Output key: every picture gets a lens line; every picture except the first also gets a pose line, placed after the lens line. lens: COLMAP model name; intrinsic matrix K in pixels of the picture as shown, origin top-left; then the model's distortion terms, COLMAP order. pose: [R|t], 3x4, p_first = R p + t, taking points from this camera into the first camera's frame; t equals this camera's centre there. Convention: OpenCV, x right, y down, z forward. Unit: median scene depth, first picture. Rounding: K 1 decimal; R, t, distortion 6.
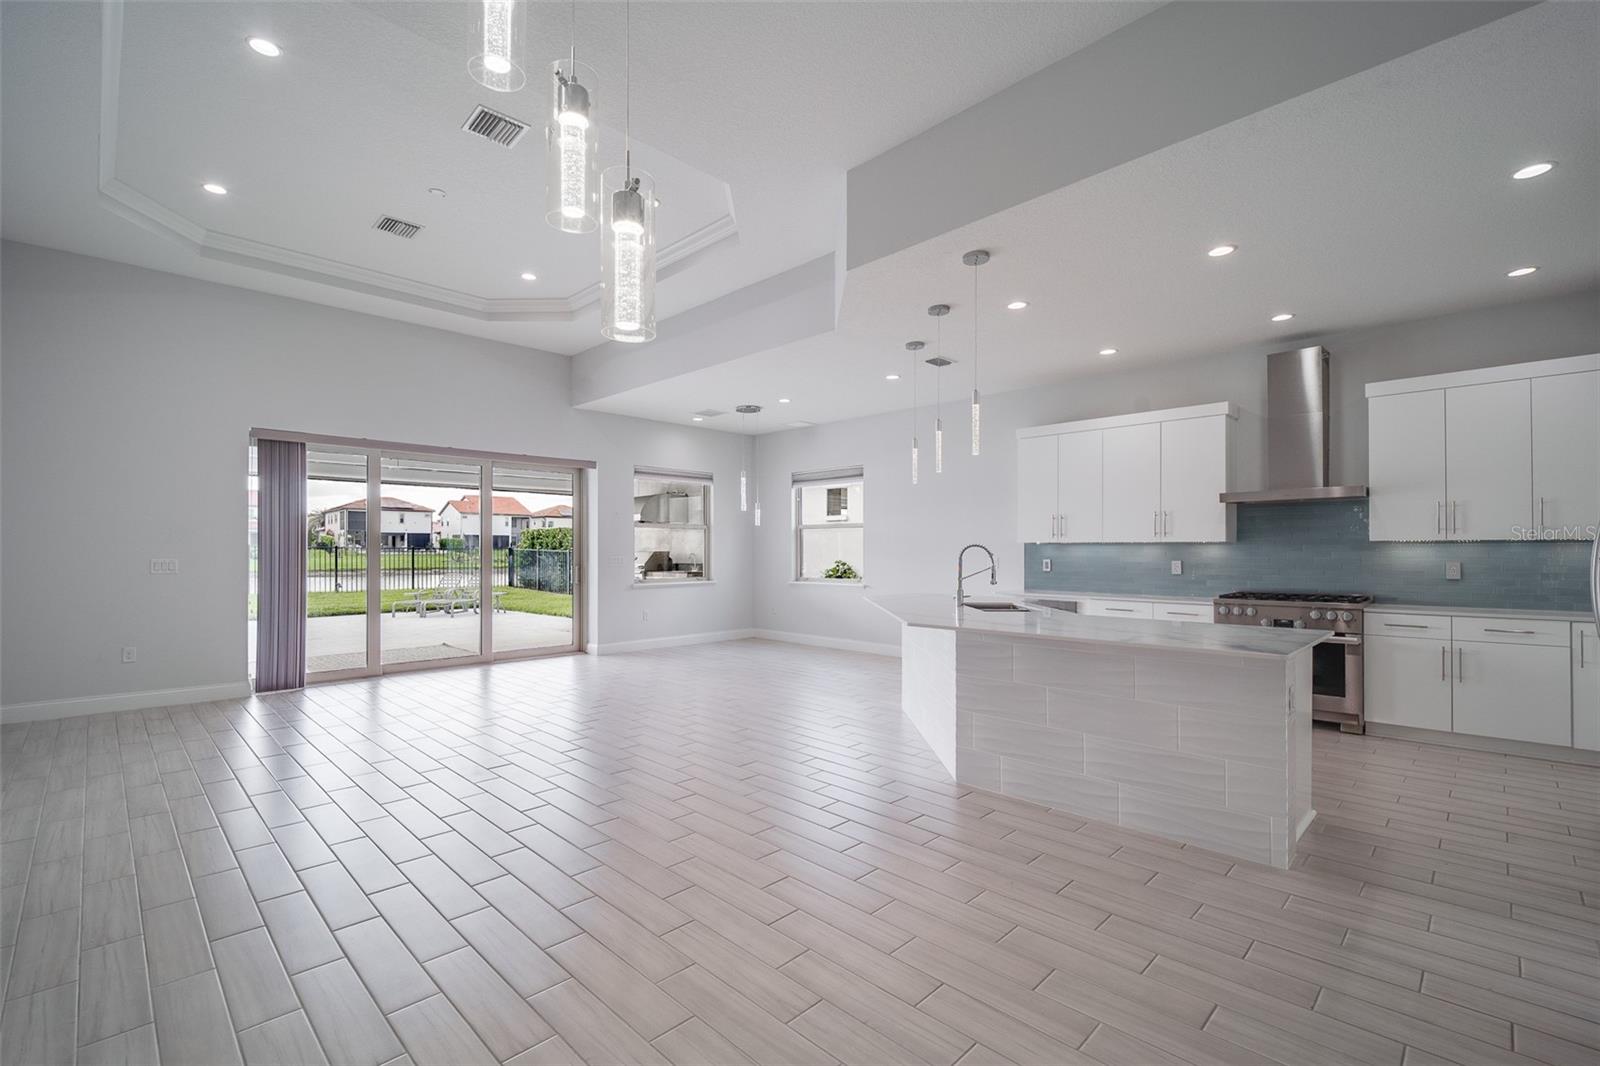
lens RADIAL K [[684.4, 0, 797.7], [0, 684.4, 539.7], [0, 0, 1]] dist [0.000498, -0.004169]
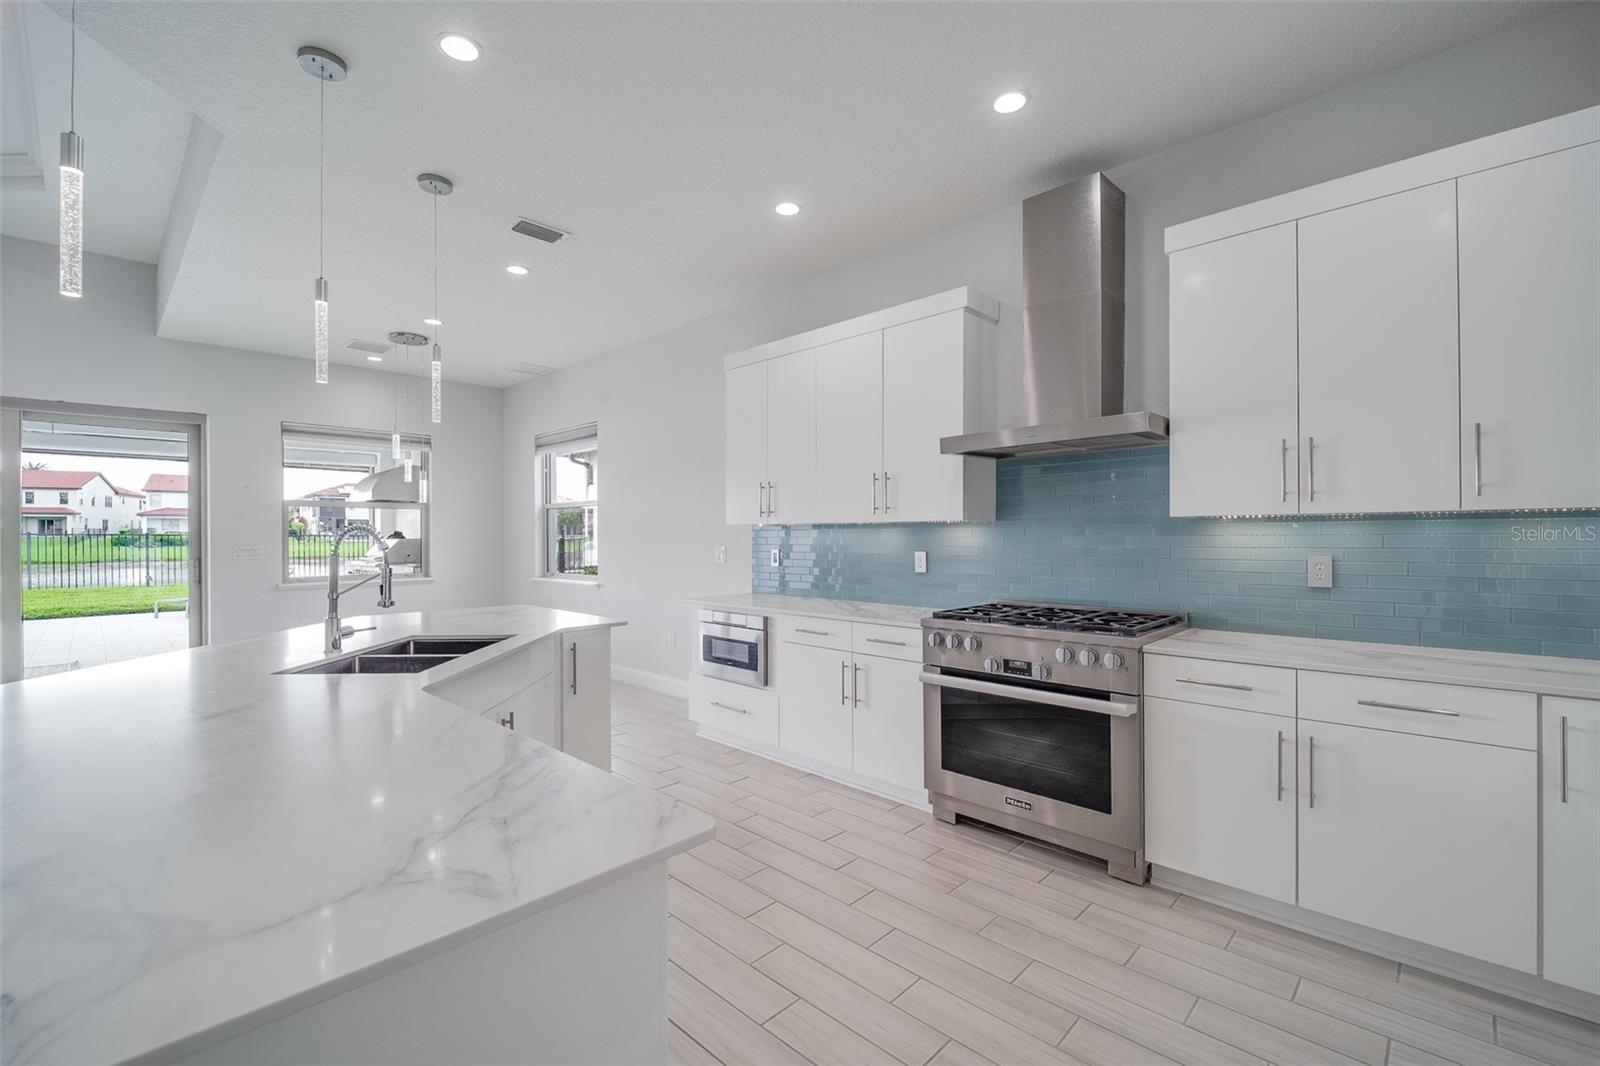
lens RADIAL K [[679.5, 0, 798.2], [0, 679.5, 526.5], [0, 0, 1]] dist [-0.001209, -0.000697]
pose [[0.999978, -0.002576, 0.006105, 0.454289], [0.002571, 0.999996, 0.000836, 0.006857], [-0.006107, -0.000821, 0.999981, 0.391168]]
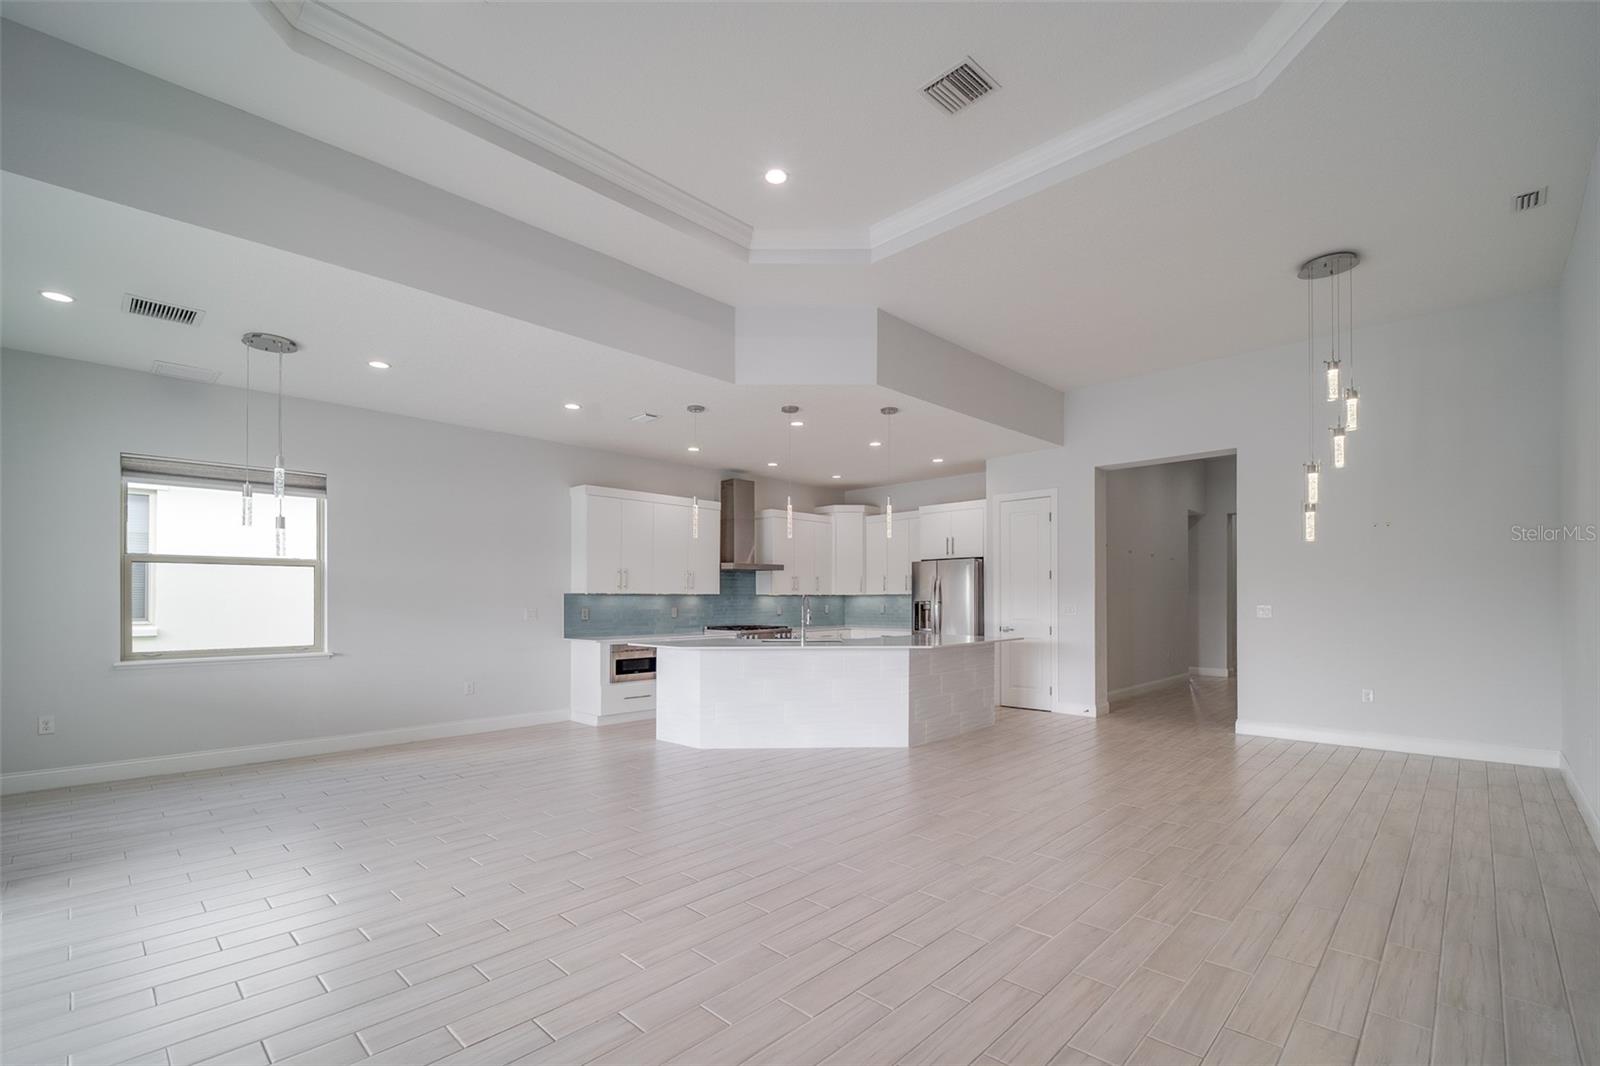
lens RADIAL K [[697.8, 0, 798.7], [0, 697.8, 582.0], [0, 0, 1]] dist [-0.000264, -0.000154]
pose [[-0.001884, 0.025870, 0.999664, -0.864343], [-0.010741, 0.999607, -0.025888, 0.013368], [-0.999941, -0.010787, -0.001605, 0.795416]]
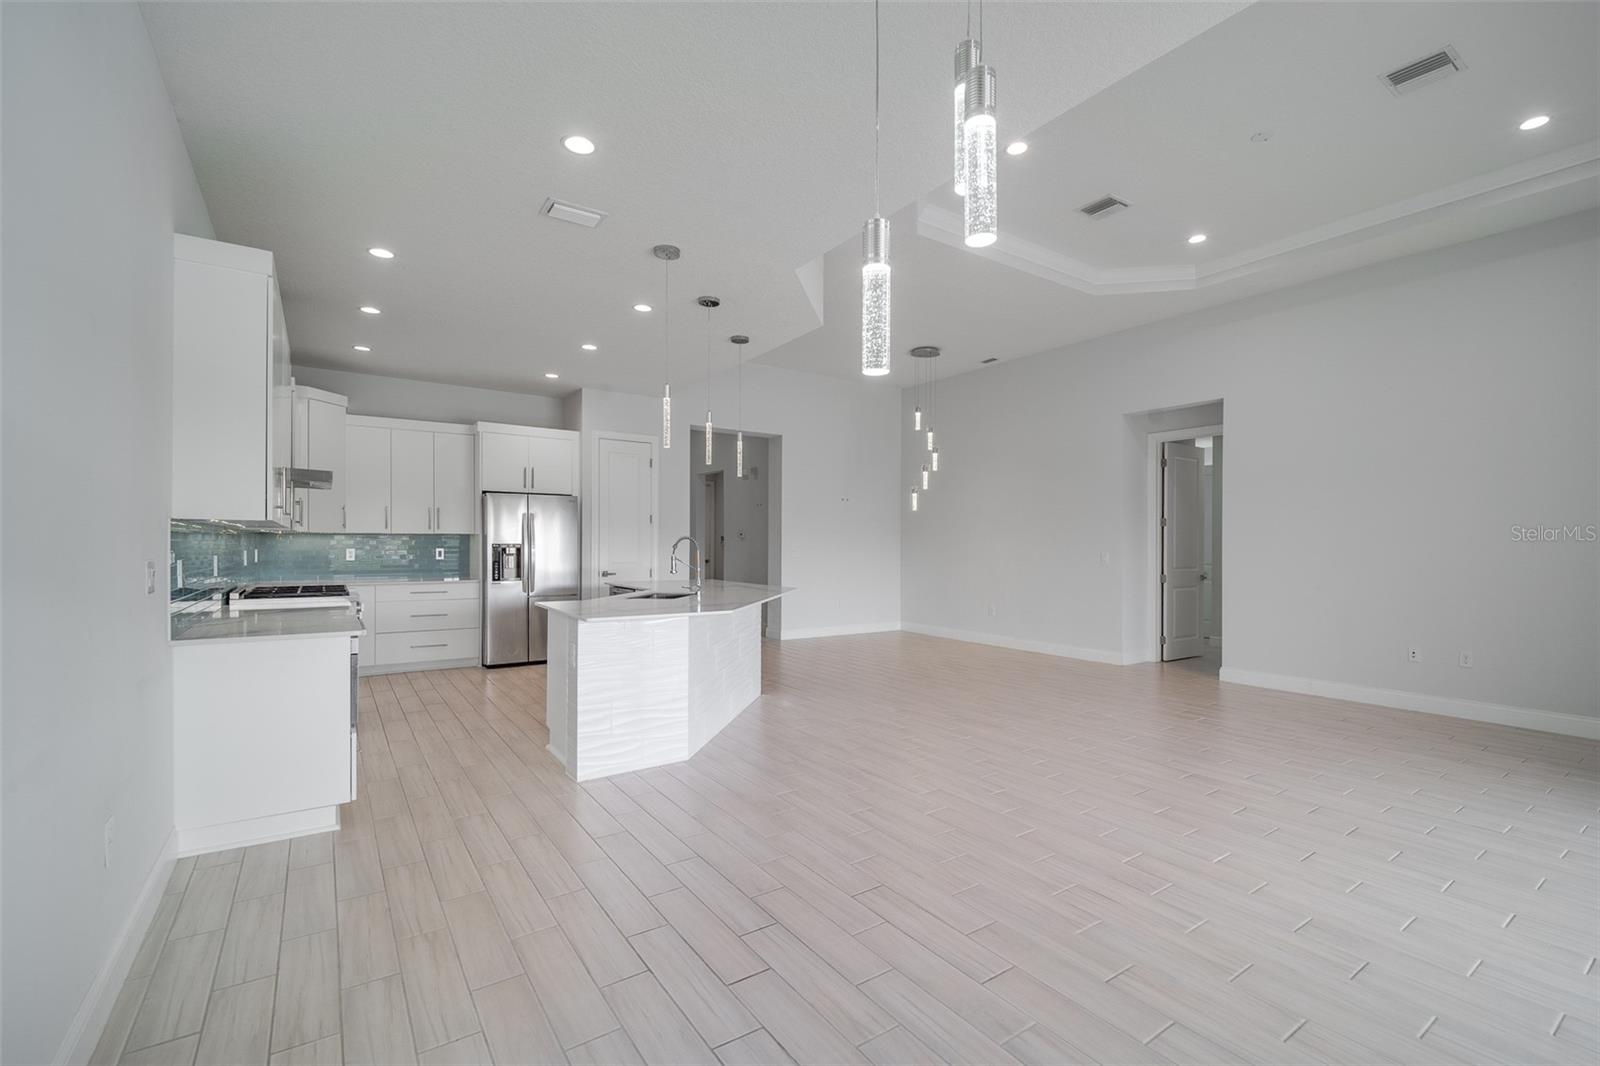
lens RADIAL K [[684.4, 0, 797.7], [0, 684.4, 539.7], [0, 0, 1]] dist [0.000498, -0.004169]
pose [[-0.981504, -0.004158, 0.191395, -0.077820], [-0.007933, 0.999789, -0.018962, 0.024392], [-0.191276, -0.020129, -0.981330, 1.584858]]
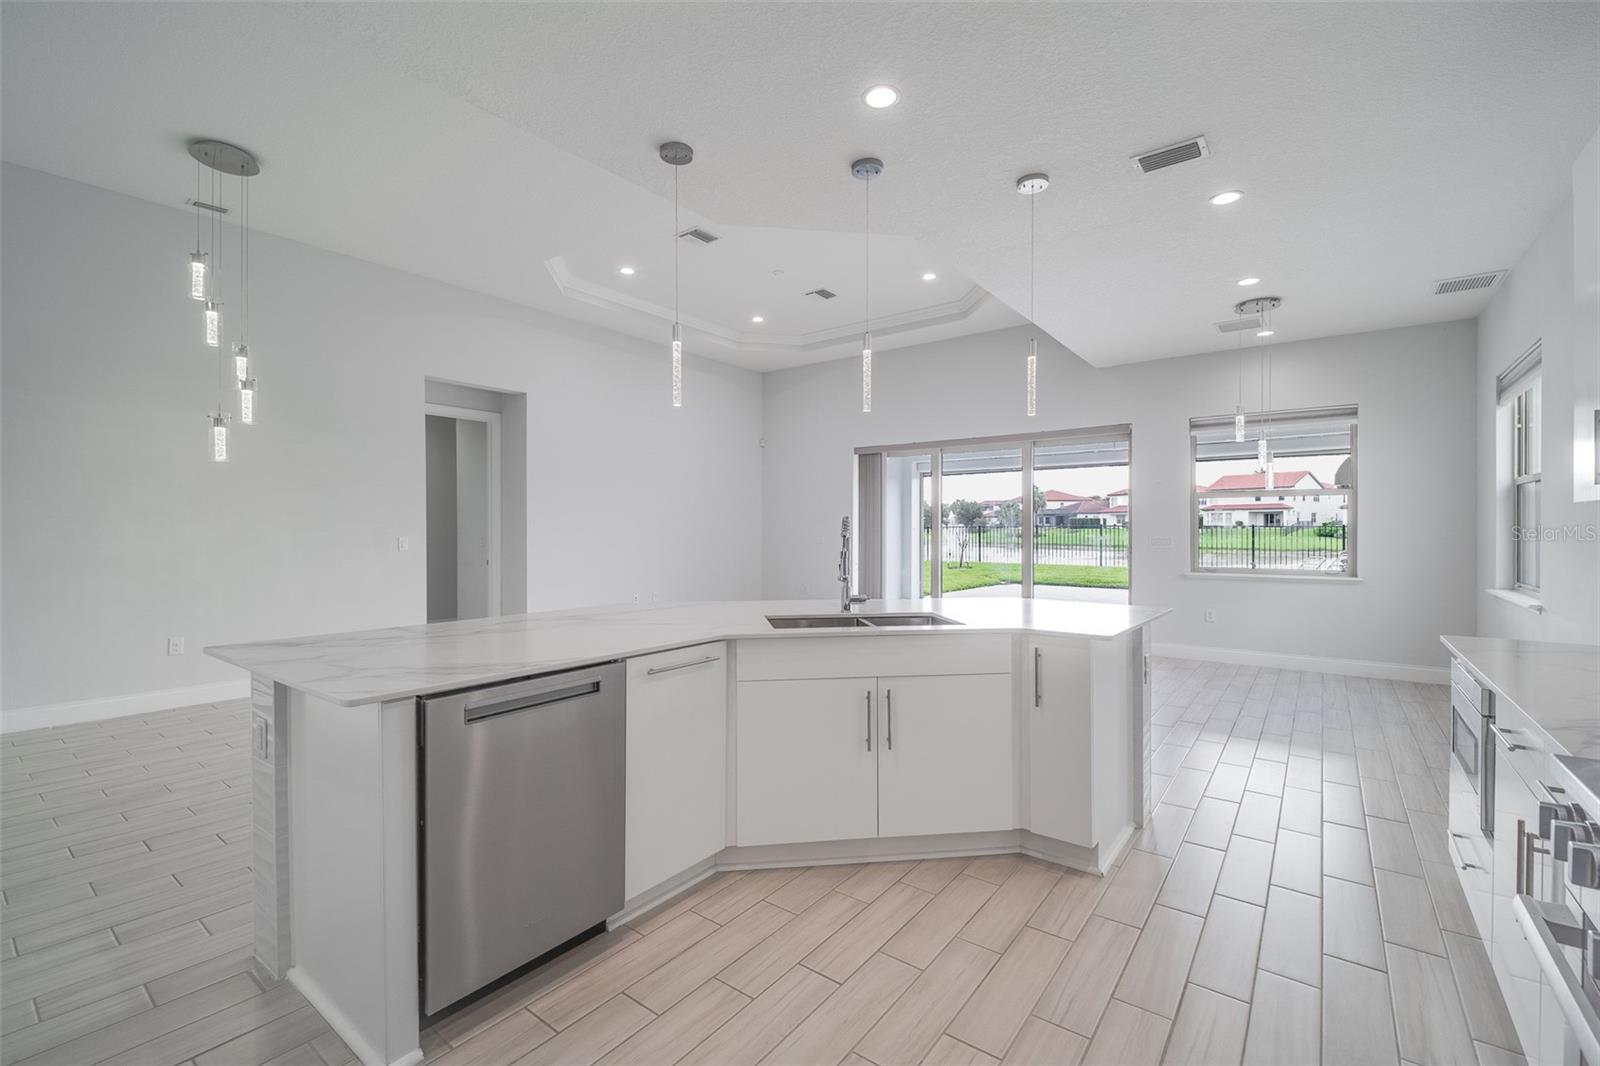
lens RADIAL K [[697.5, 0, 800.0], [0, 697.5, 533.0], [0, 0, 1]] dist [-0.001933, -0.000461]
pose [[0.118525, 0.005358, -0.992937, 0.722934], [0.014773, 0.999865, 0.007159, 0.012784], [0.992841, -0.015517, 0.118430, 0.686419]]
